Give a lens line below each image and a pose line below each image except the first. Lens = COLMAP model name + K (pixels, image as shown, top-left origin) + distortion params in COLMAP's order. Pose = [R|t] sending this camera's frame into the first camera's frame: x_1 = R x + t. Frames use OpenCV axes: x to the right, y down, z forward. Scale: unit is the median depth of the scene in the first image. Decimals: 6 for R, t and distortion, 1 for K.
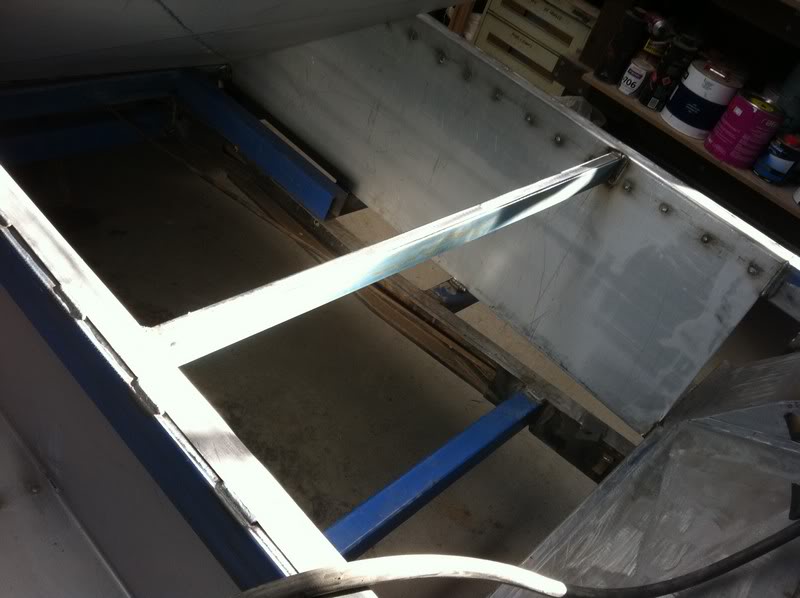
lens RADIAL K [[701.2, 0, 400.0], [0, 701.2, 299.0], [0, 0, 1]] dist [0.006380, -0.184816]
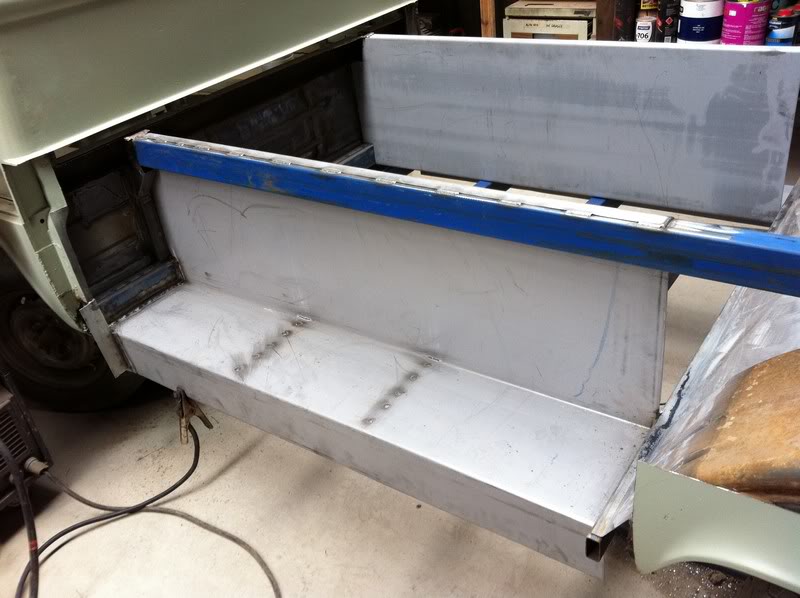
lens RADIAL K [[719.9, 0, 400.0], [0, 719.9, 299.0], [0, 0, 1]] dist [0.005203, -0.066607]
pose [[0.906588, -0.414820, -0.077610, -0.279525], [0.397604, 0.901216, -0.172399, 0.282748], [0.141458, 0.125437, 0.981965, -0.481027]]
